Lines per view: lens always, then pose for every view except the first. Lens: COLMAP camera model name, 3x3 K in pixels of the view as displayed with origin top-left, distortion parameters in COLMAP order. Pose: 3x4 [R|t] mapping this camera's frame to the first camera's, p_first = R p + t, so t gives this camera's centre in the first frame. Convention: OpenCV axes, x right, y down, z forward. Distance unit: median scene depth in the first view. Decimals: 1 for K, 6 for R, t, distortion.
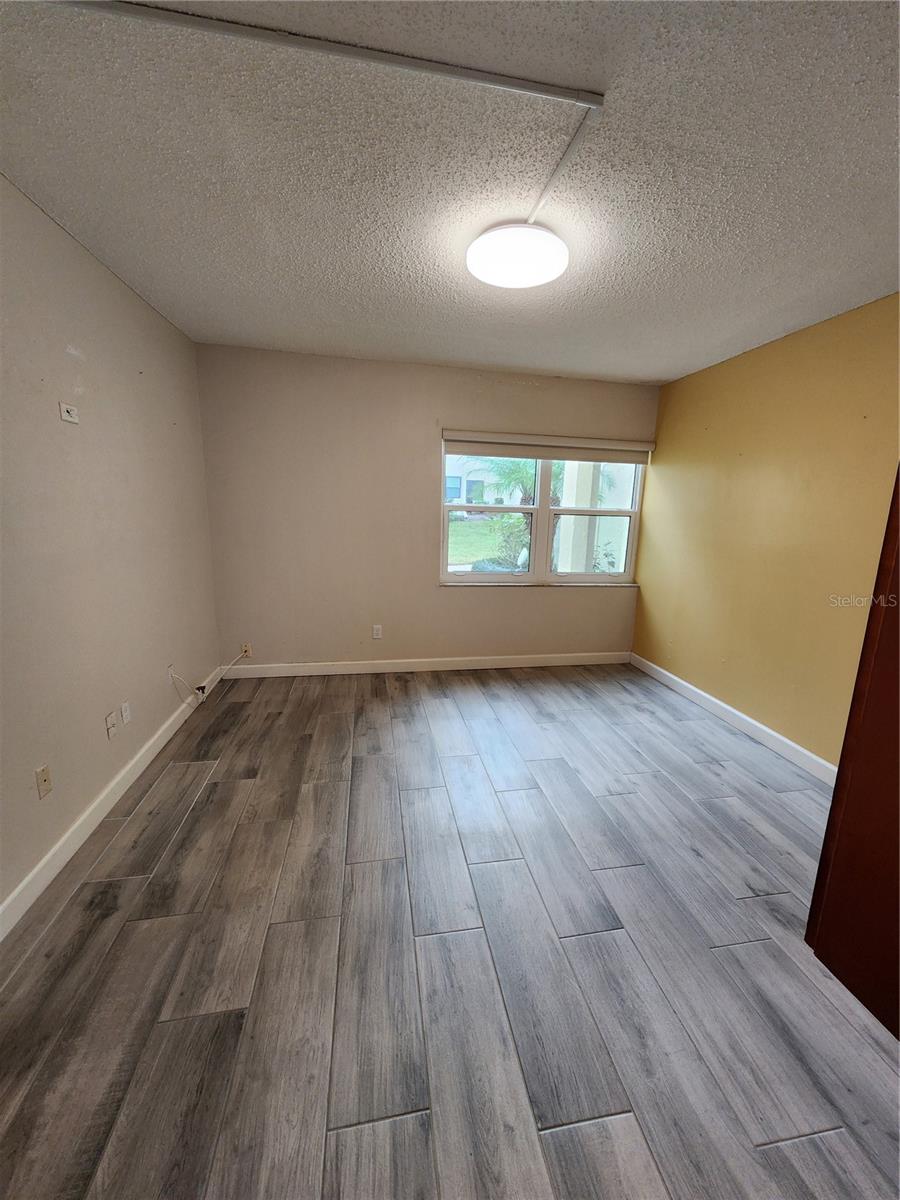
lens RADIAL K [[497.6, 0, 466.9], [0, 497.6, 605.1], [0, 0, 1]] dist [0.000014, -0.000023]
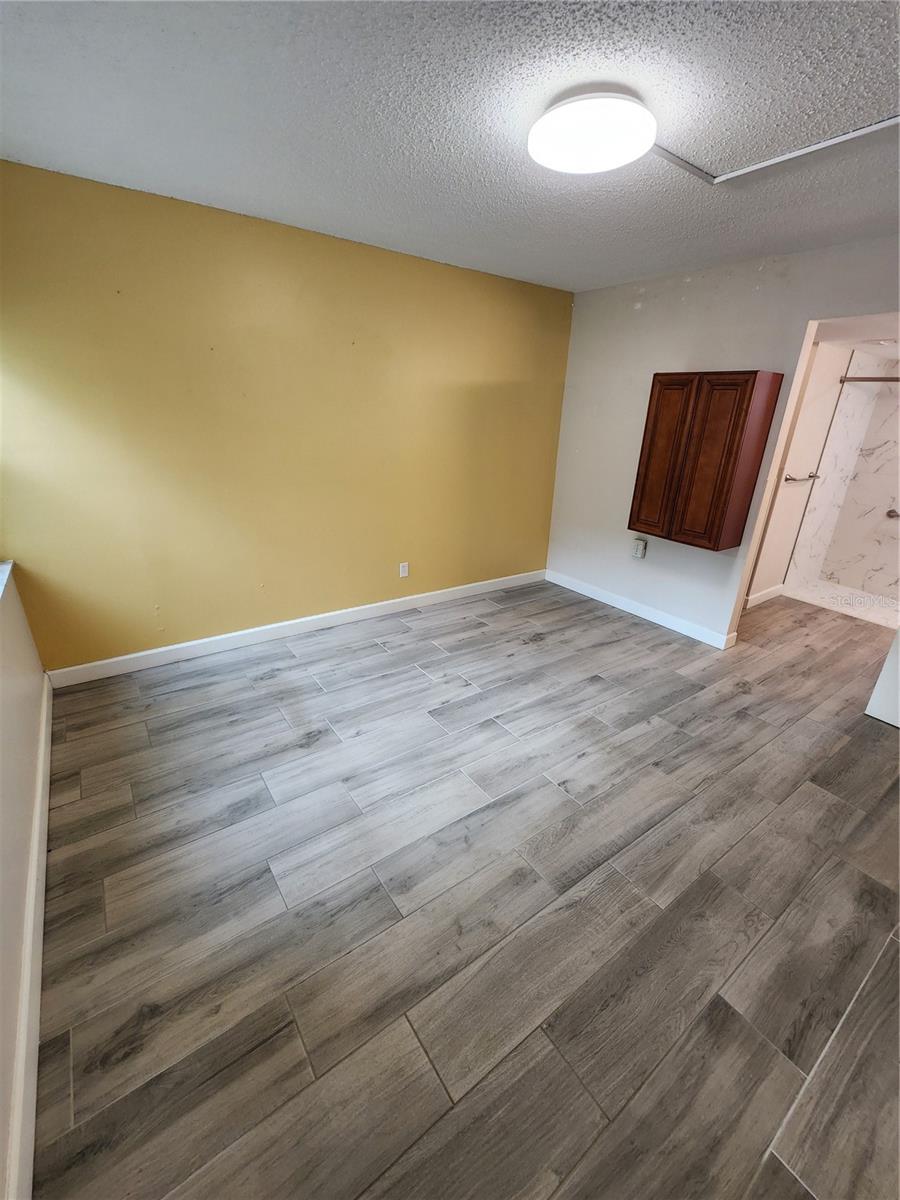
lens RADIAL K [[494.7, 0, 465.0], [0, 494.7, 606.9], [0, 0, 1]] dist [-0.002752, 0.003473]
pose [[-0.425883, -0.379599, 0.821297, -0.529729], [0.125763, 0.874085, 0.469211, -0.297164], [-0.895995, 0.303118, -0.324518, 1.160005]]
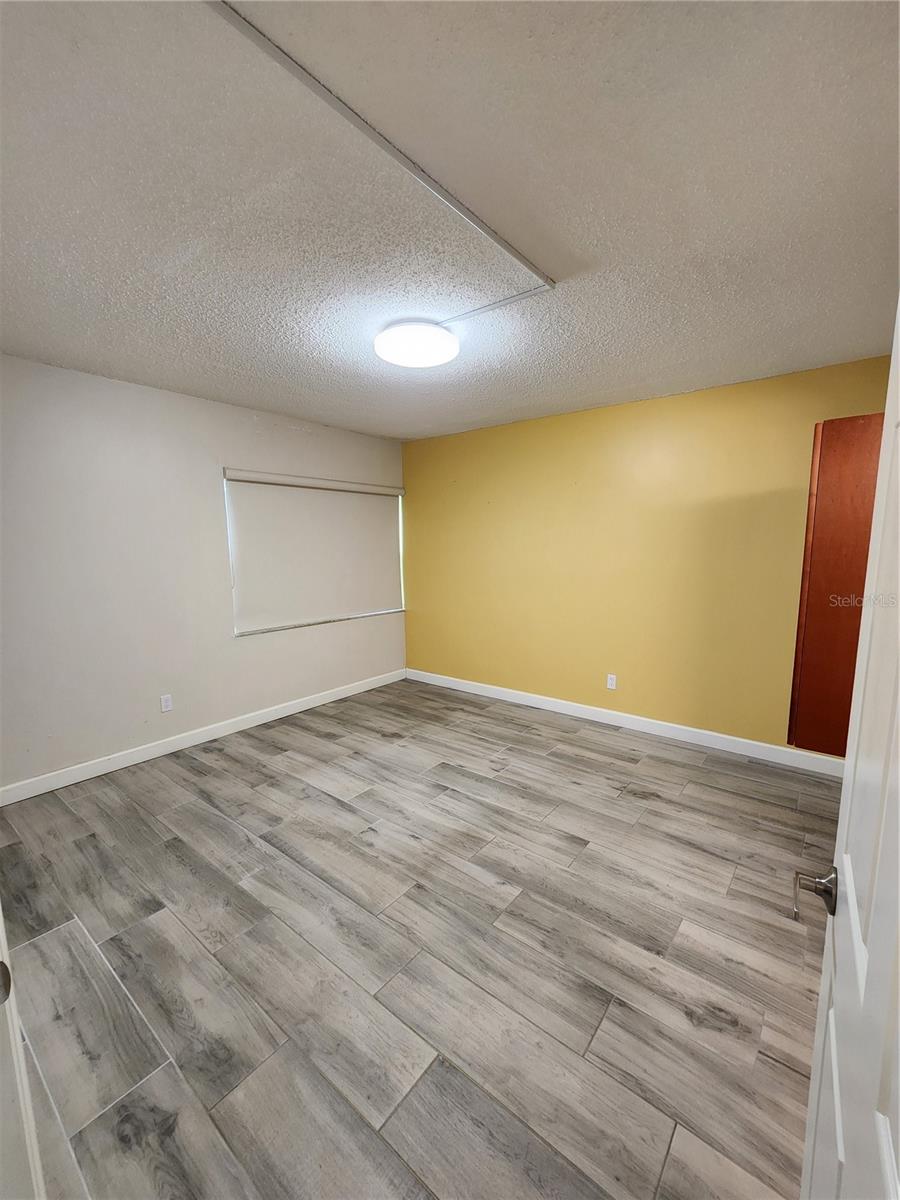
lens RADIAL K [[494.7, 0, 465.0], [0, 494.7, 606.9], [0, 0, 1]] dist [-0.002752, 0.003473]
pose [[0.752144, -0.120929, 0.647809, -0.459724], [0.157443, 0.987527, 0.001545, -0.039756], [-0.639915, 0.100831, 0.761801, 0.052482]]
